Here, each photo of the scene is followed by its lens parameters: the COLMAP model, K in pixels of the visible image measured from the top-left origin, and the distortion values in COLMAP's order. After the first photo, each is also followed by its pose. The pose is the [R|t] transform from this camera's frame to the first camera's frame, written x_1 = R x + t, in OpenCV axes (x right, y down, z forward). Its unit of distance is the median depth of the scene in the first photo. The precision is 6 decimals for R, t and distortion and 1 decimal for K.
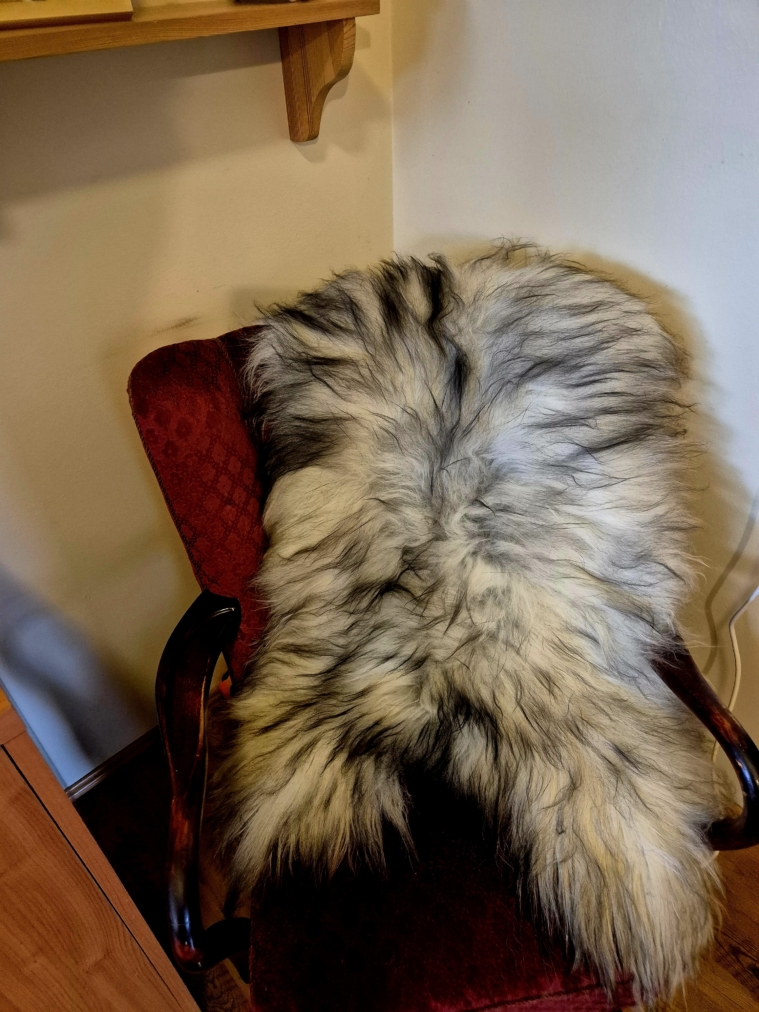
lens RADIAL K [[673.4, 0, 376.7], [0, 673.4, 504.9], [0, 0, 1]] dist [0.025770, -0.022903]
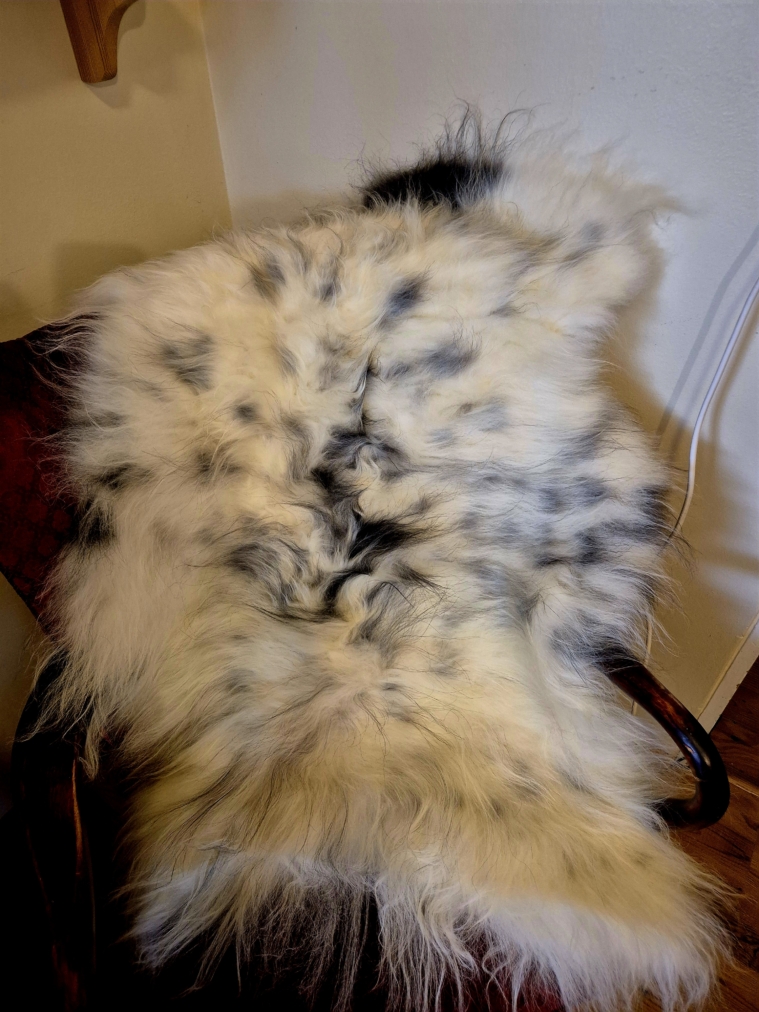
lens RADIAL K [[673.4, 0, 373.8], [0, 673.4, 498.1], [0, 0, 1]] dist [0.025770, -0.022903]
pose [[0.973305, -0.141525, 0.180686, -0.006175], [0.131824, 0.989161, 0.064675, -0.062059], [-0.187881, -0.039130, 0.981412, 0.141828]]
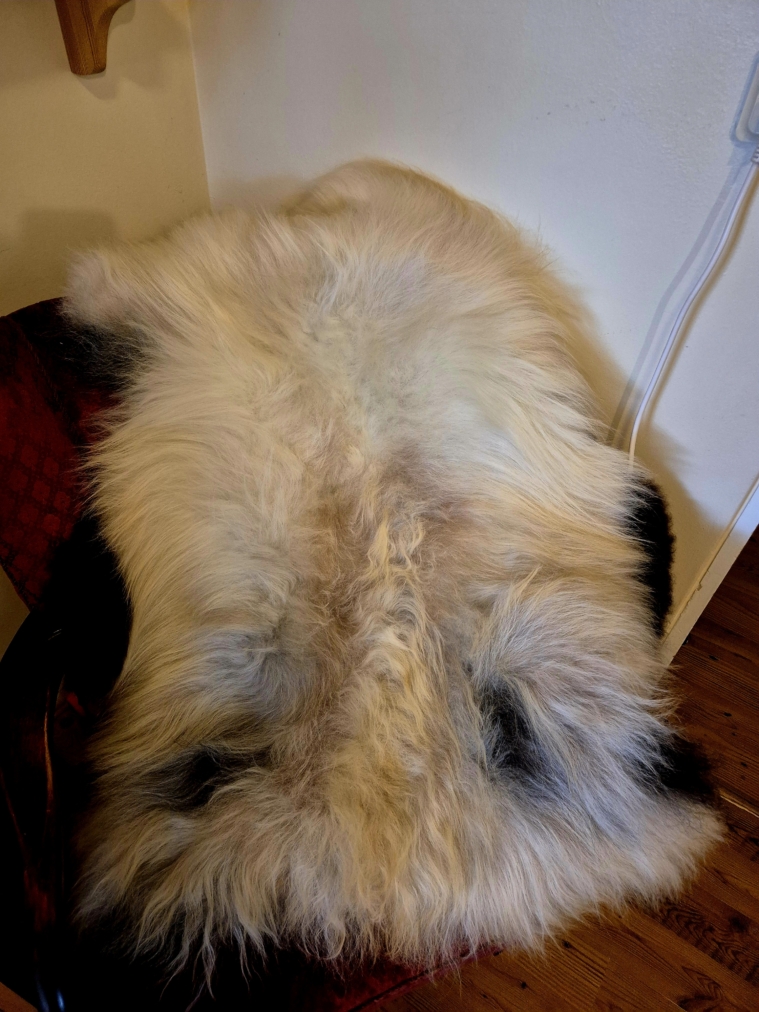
lens RADIAL K [[673.4, 0, 370.6], [0, 673.4, 502.0], [0, 0, 1]] dist [0.025770, -0.022903]
pose [[0.970145, -0.106648, 0.217819, -0.008189], [0.089525, 0.992173, 0.087049, -0.054788], [-0.225397, -0.064950, 0.972099, 0.068588]]
